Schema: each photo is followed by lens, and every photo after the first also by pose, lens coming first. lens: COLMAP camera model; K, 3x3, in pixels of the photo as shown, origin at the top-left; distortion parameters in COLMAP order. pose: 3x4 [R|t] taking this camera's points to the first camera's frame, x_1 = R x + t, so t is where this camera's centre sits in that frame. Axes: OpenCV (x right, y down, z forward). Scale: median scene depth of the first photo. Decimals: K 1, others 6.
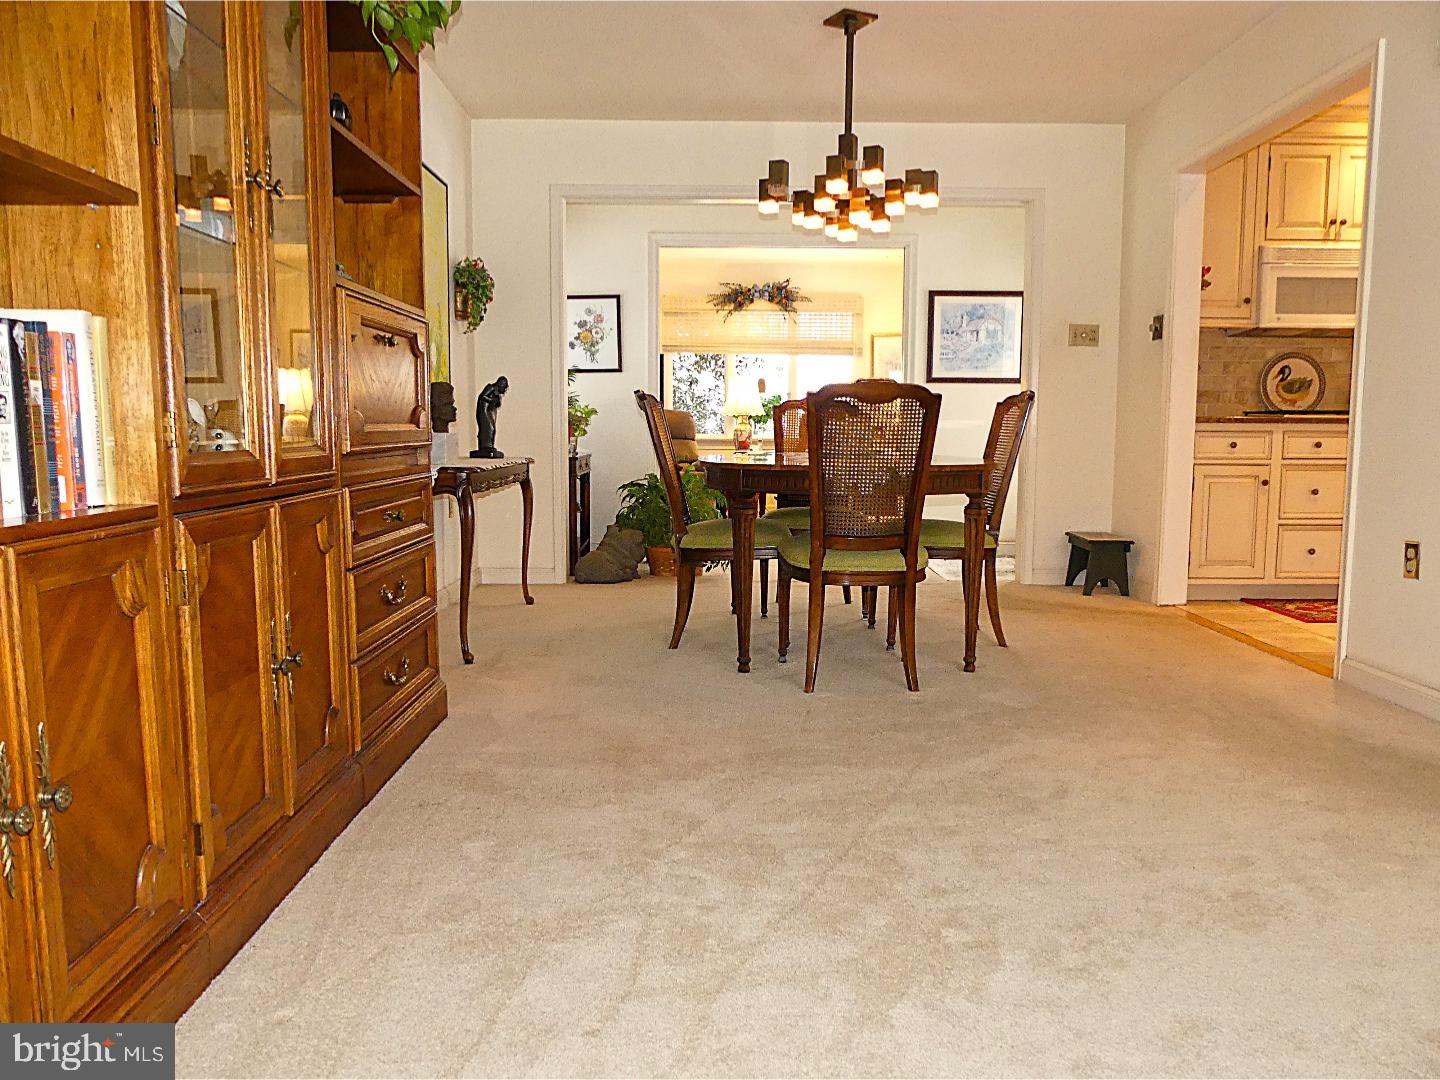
lens RADIAL K [[1078.1, 0, 720.0], [0, 1078.1, 540.0], [0, 0, 1]] dist [-0.023636, -0.006549]
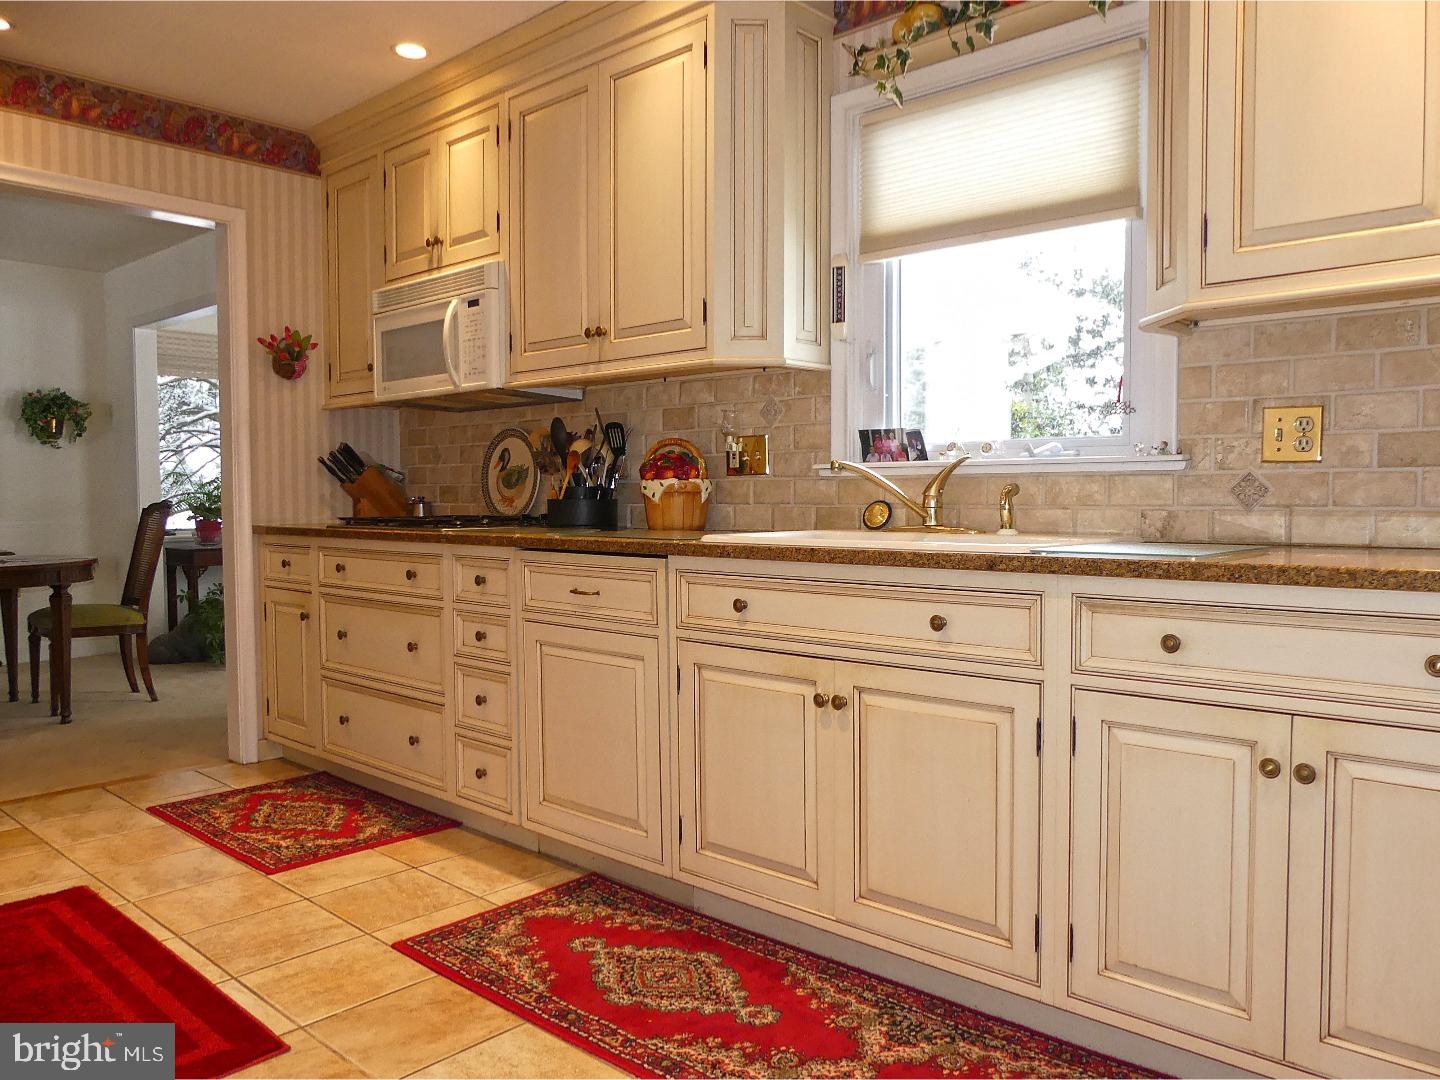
lens RADIAL K [[1078.1, 0, 720.0], [0, 1078.1, 540.0], [0, 0, 1]] dist [-0.023636, -0.006549]
pose [[0.721536, 0.023591, -0.691975, 1.108862], [-0.066576, 0.997152, -0.035425, -0.088946], [0.689169, 0.071630, 0.721051, 0.599824]]
